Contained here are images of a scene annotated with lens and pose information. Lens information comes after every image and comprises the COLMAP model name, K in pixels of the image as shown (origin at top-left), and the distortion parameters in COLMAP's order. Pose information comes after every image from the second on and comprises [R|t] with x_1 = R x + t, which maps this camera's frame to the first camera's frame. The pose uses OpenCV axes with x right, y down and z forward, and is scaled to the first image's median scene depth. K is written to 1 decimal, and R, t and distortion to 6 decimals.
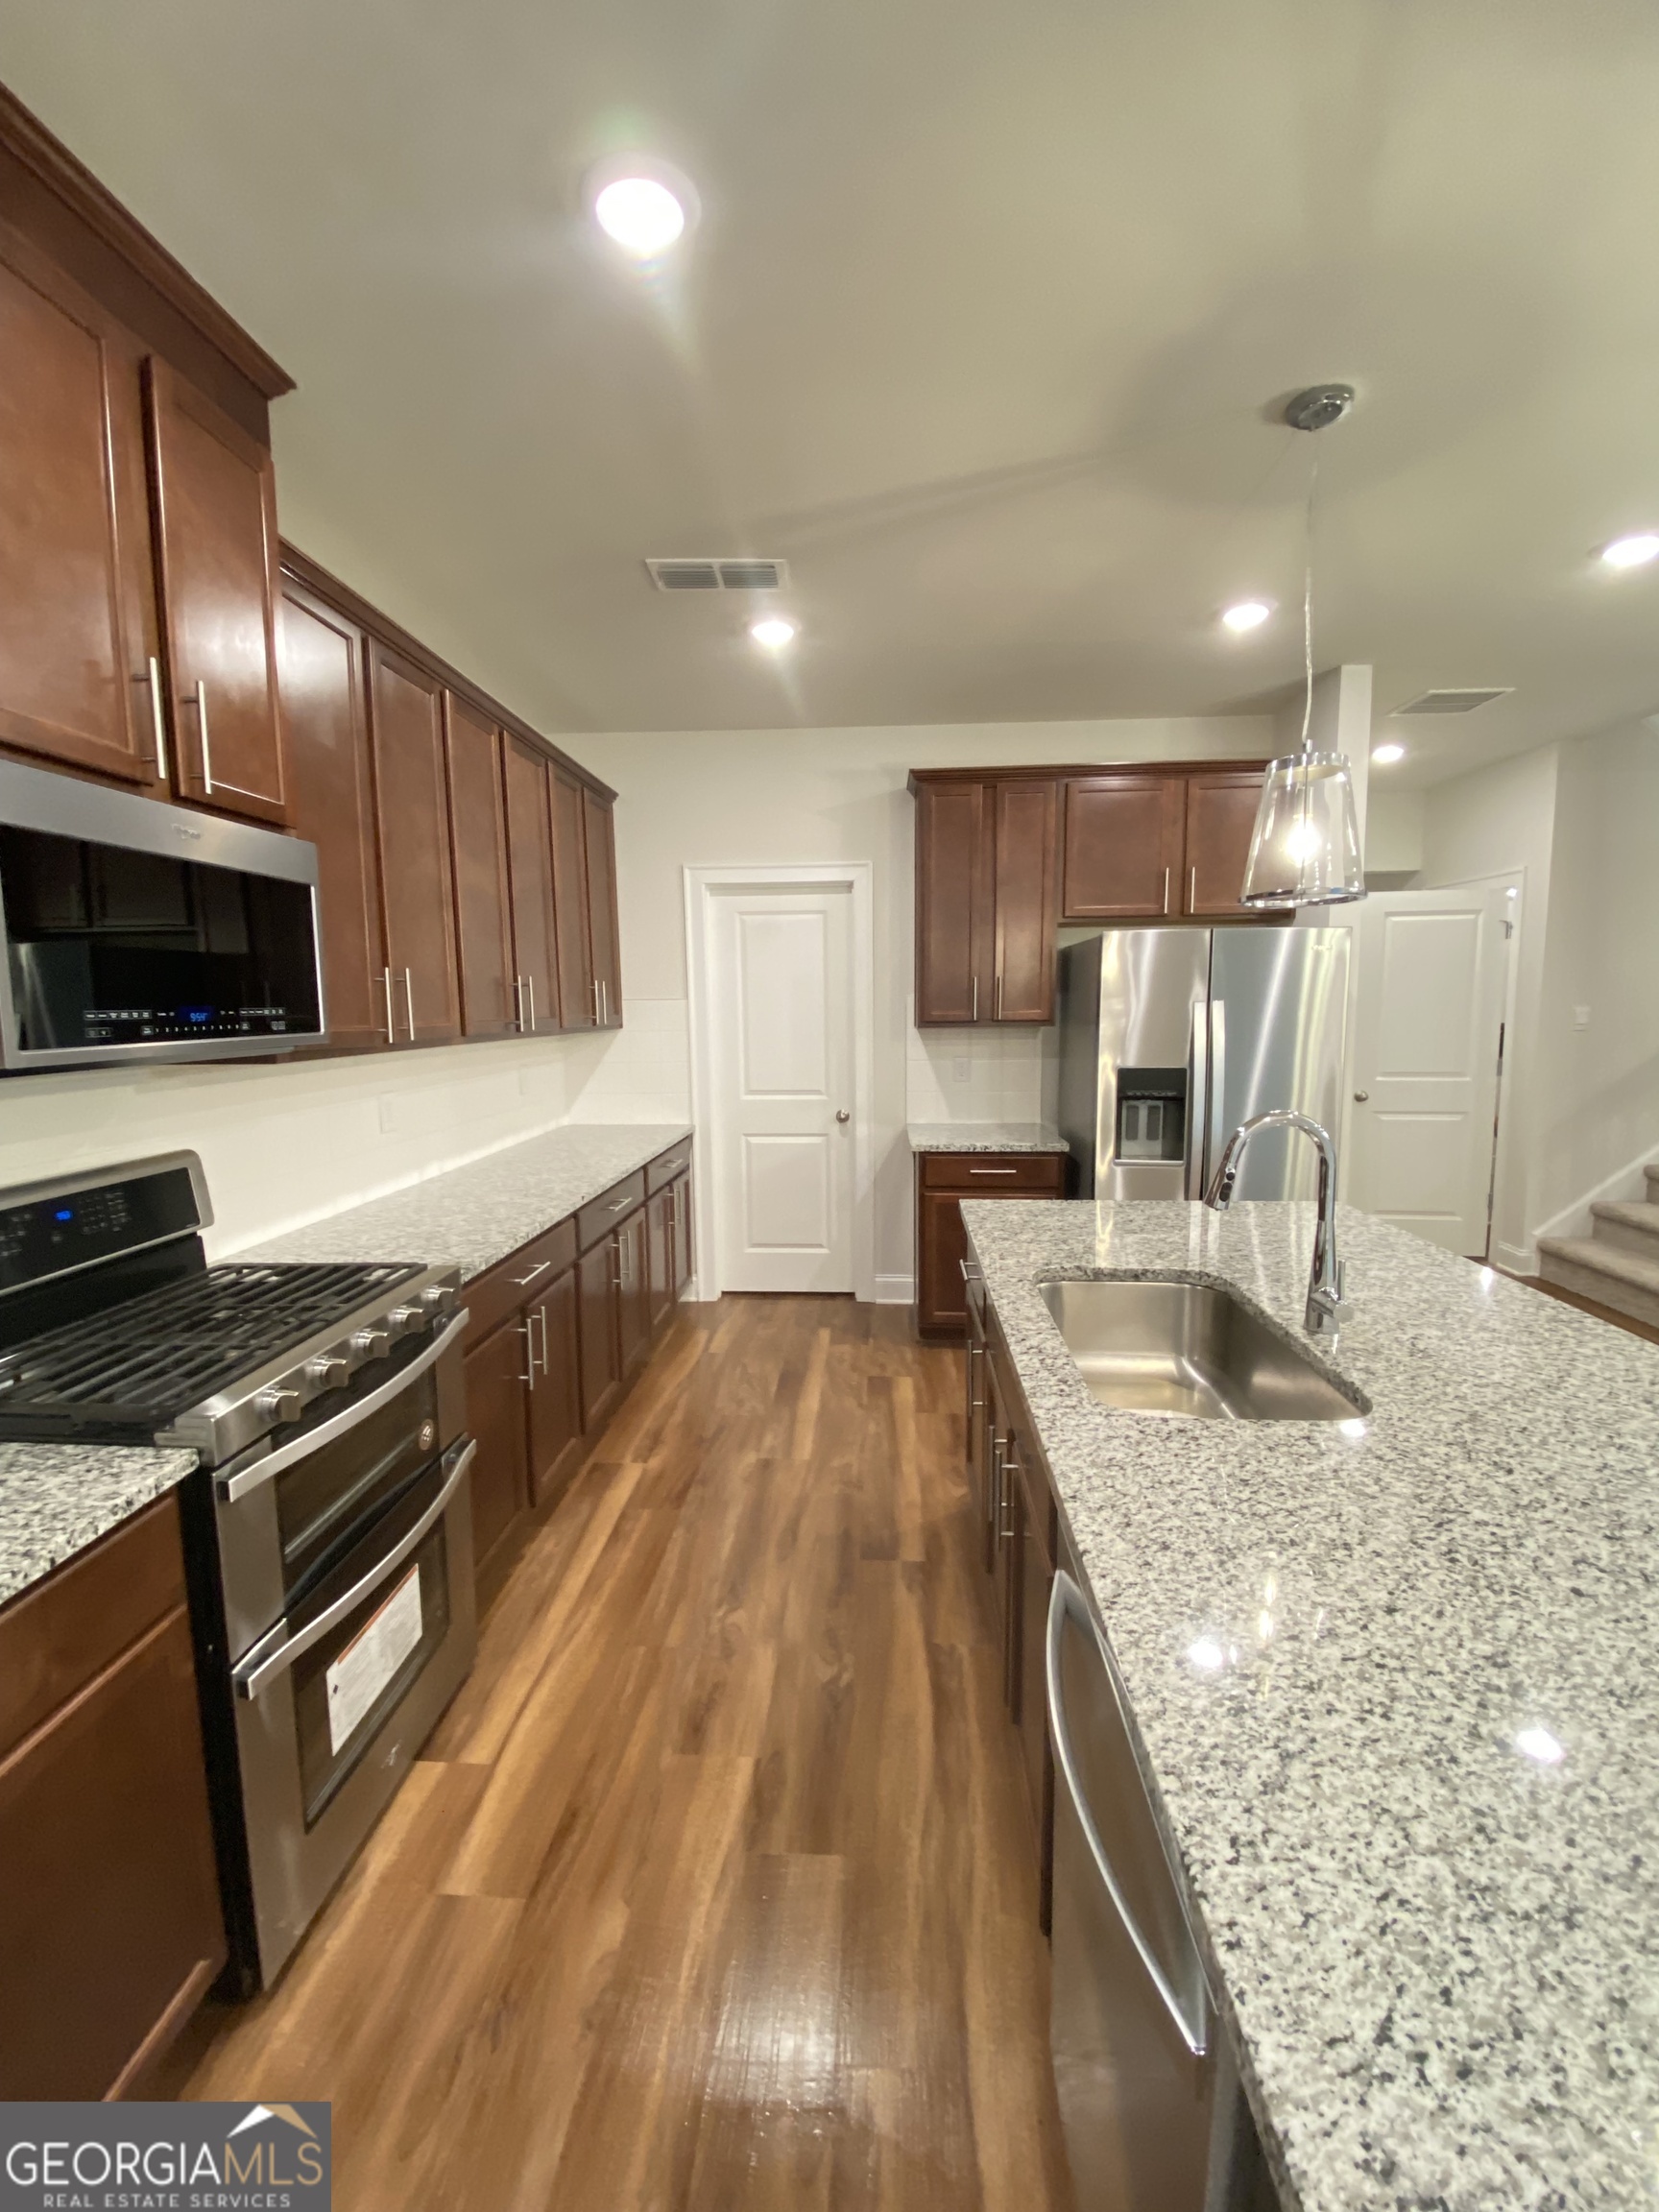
lens RADIAL K [[931.6, 0, 826.5], [0, 931.6, 1108.6], [0, 0, 1]] dist [-0.004391, -0.000436]
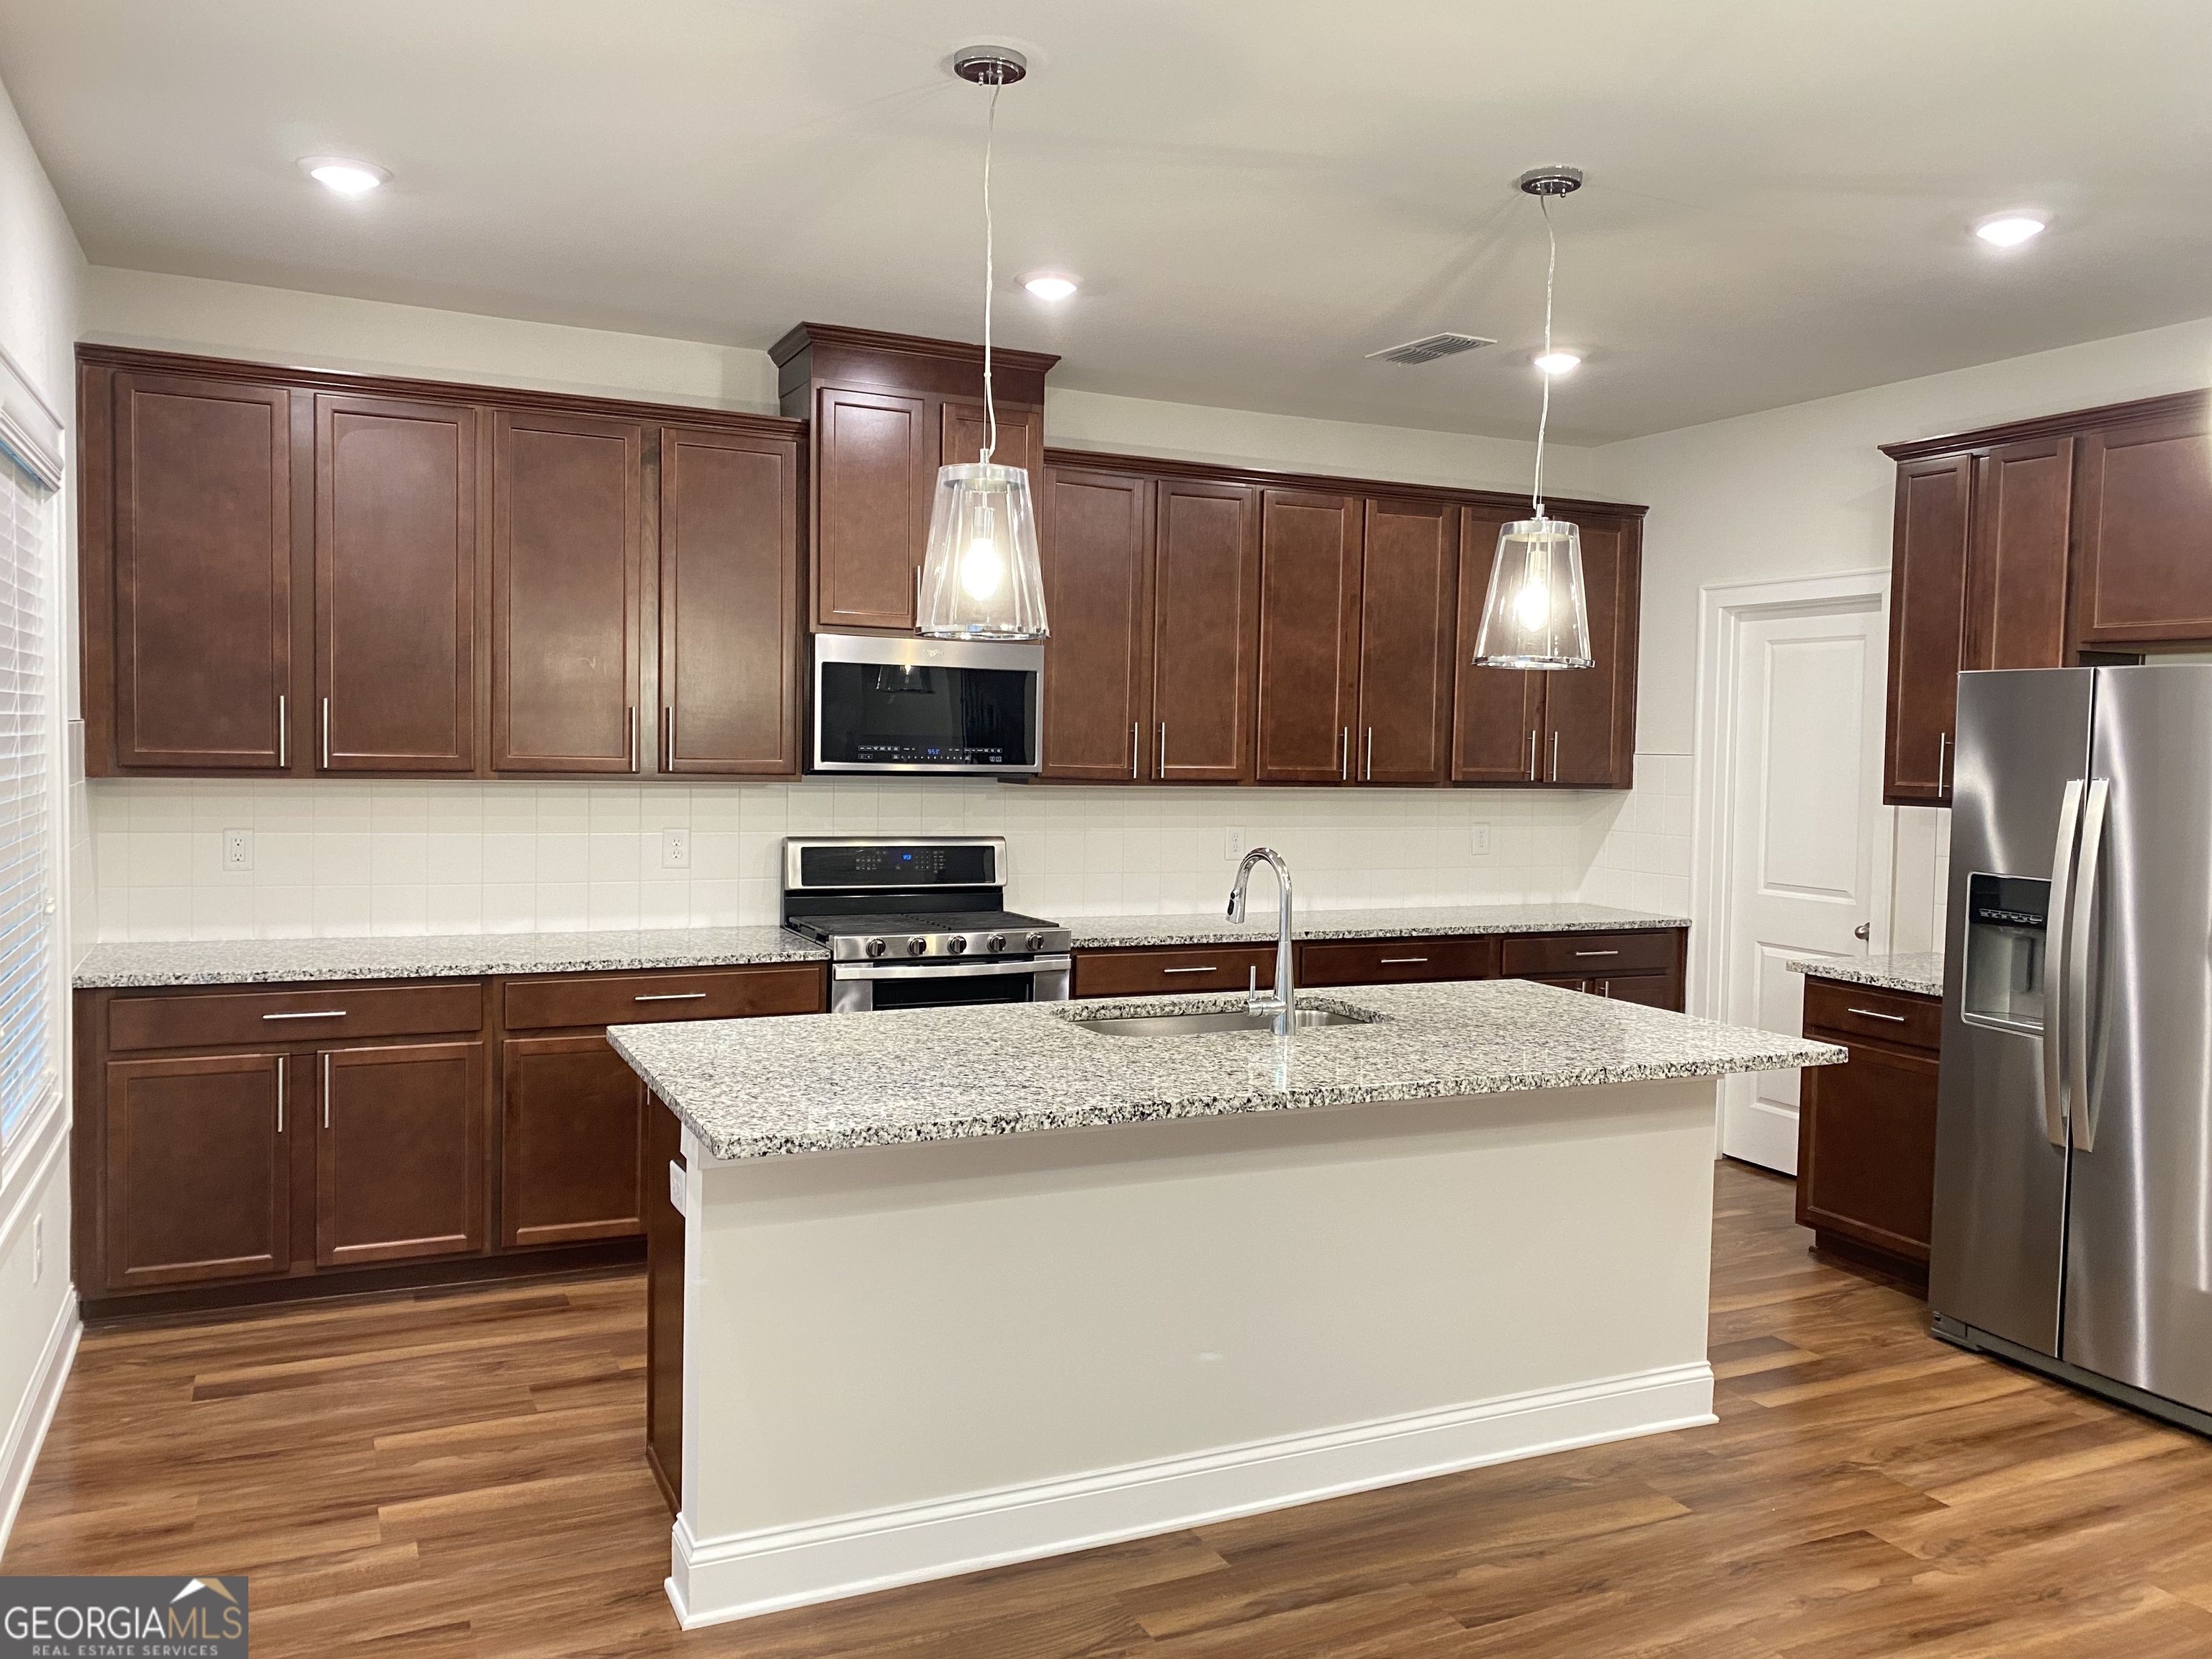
lens RADIAL K [[1691.7, 0, 1121.0], [0, 1691.7, 821.5], [0, 0, 1]] dist [0.058100, -0.063187]
pose [[0.493830, 0.066946, -0.866977, 1.882742], [-0.126125, 0.992003, 0.004759, -0.019536], [0.860363, 0.106998, 0.498325, -0.248362]]
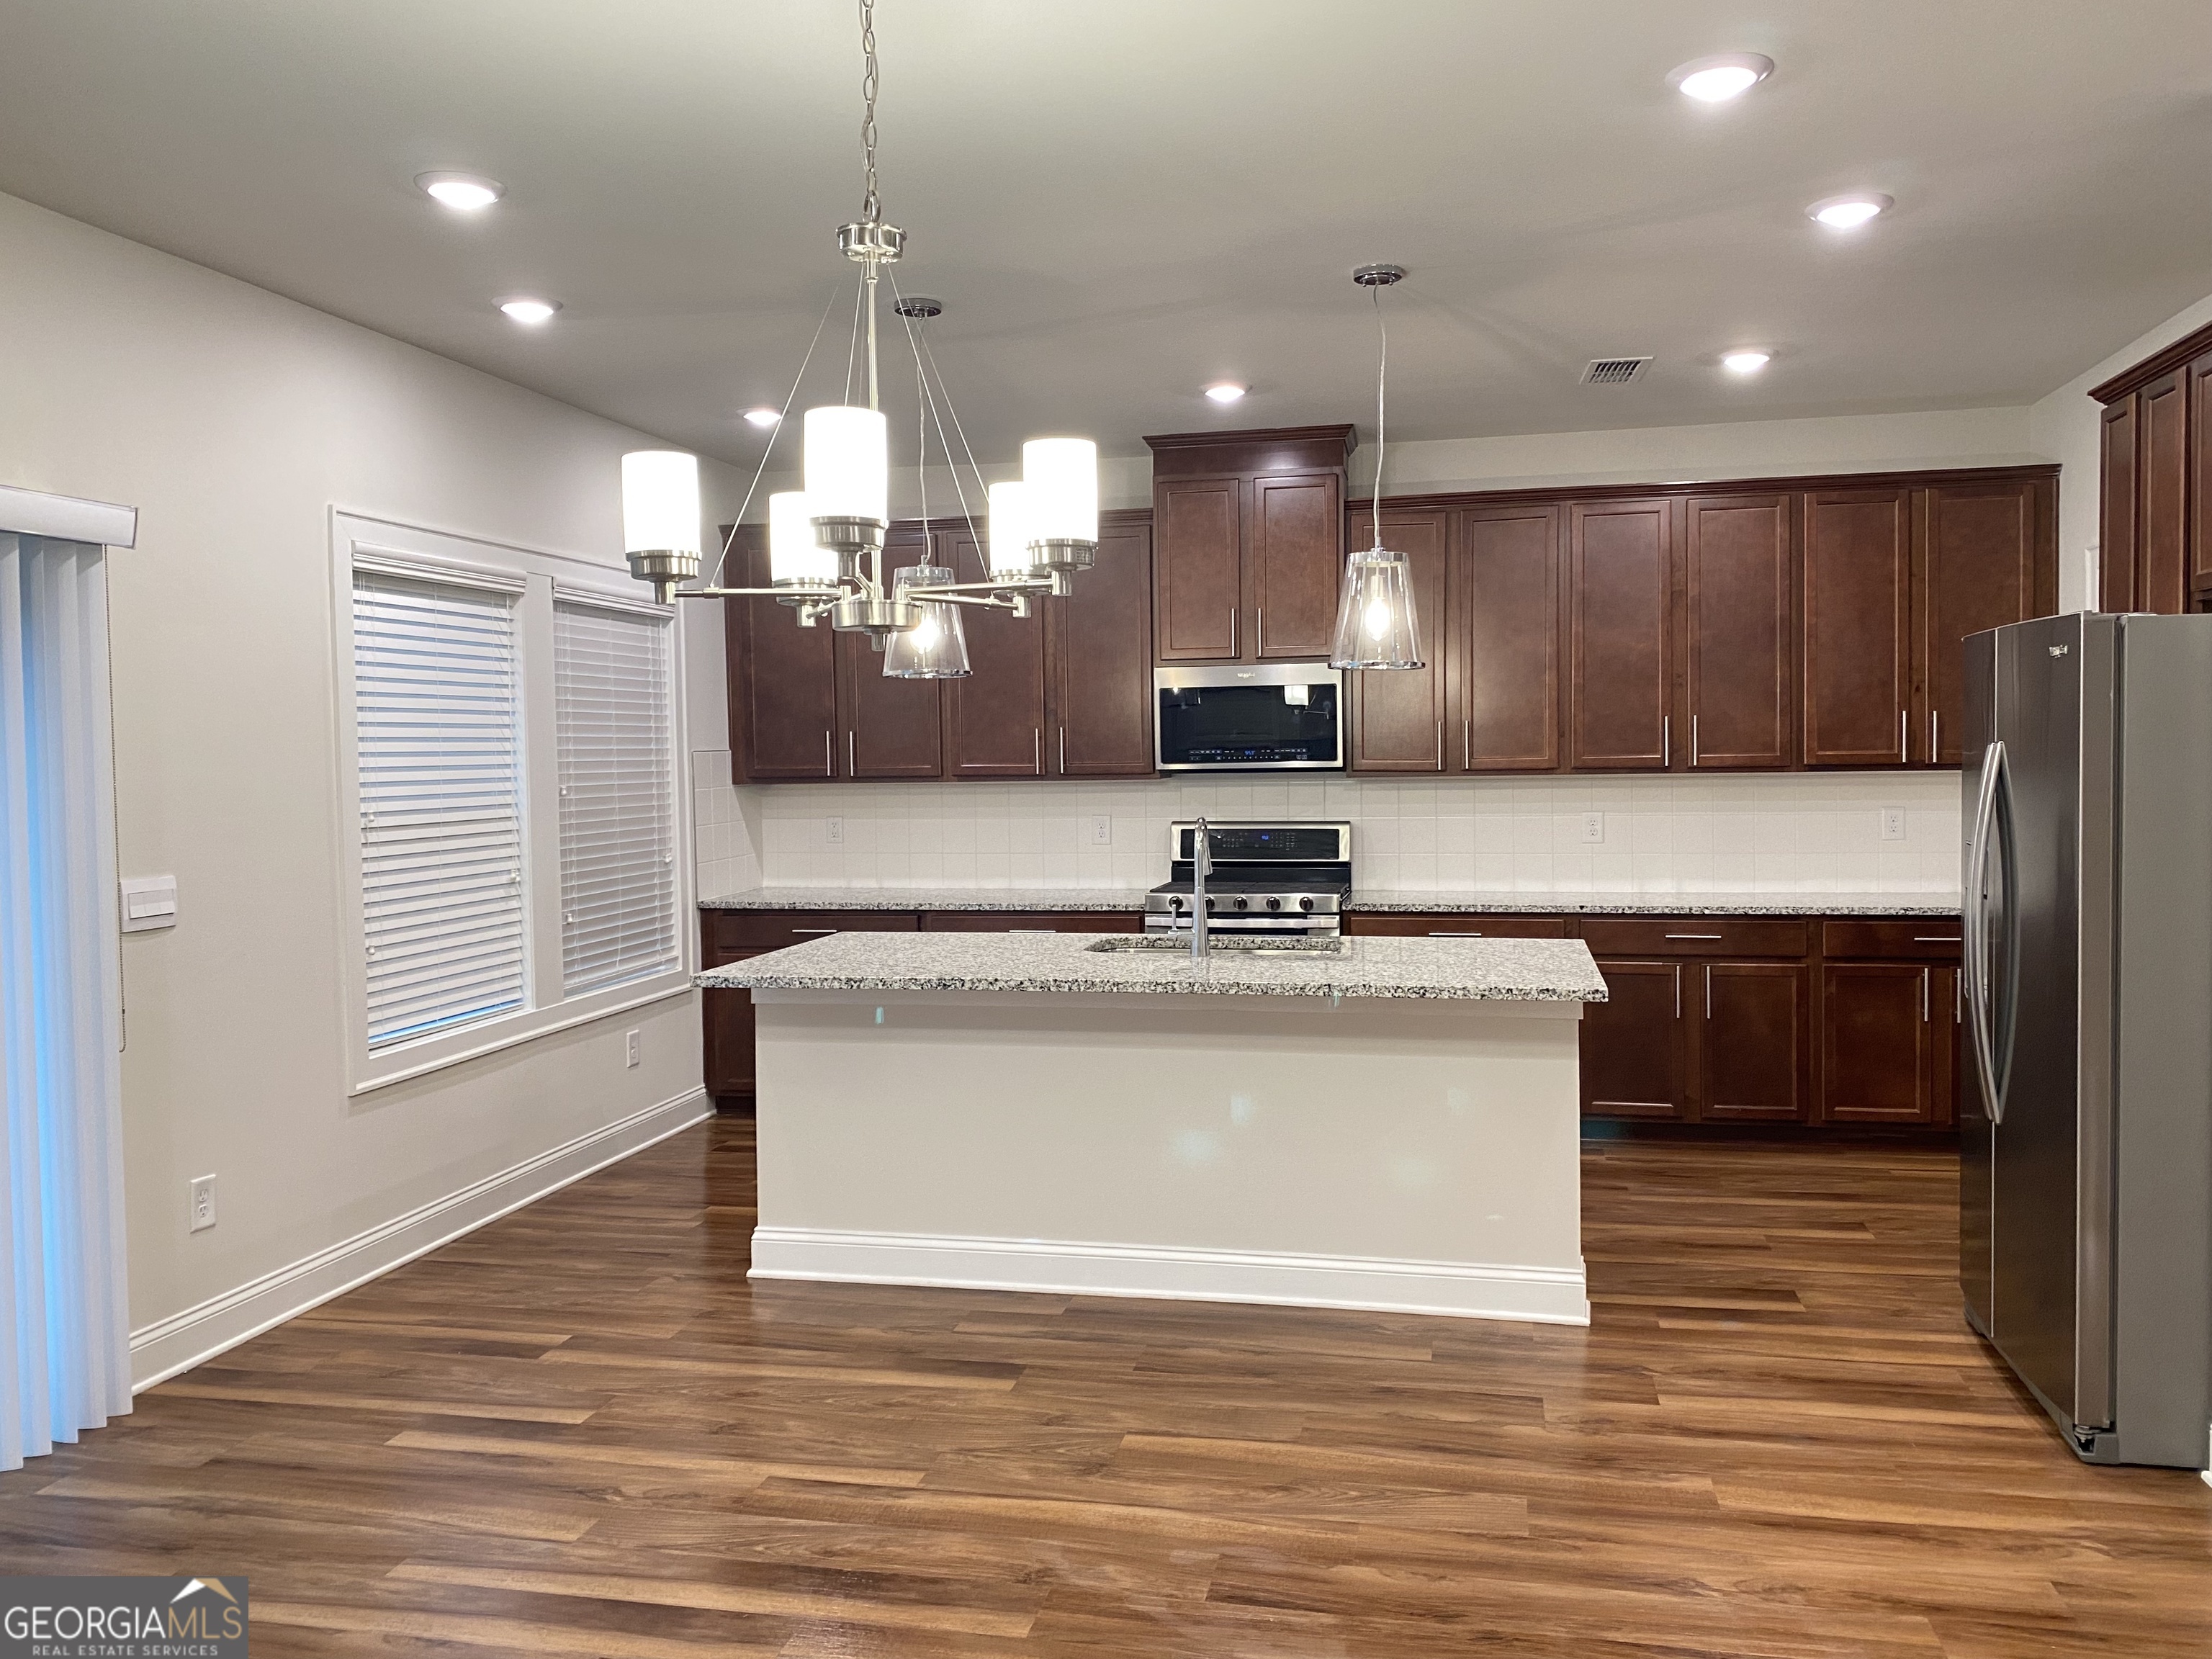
lens RADIAL K [[1691.7, 0, 1114.6], [0, 1691.7, 807.8], [0, 0, 1]] dist [0.058100, -0.063187]
pose [[-0.145207, 0.049600, -0.988157, 2.779097], [-0.094268, 0.993505, 0.063721, -0.155897], [0.984900, 0.102404, -0.139589, 1.005610]]
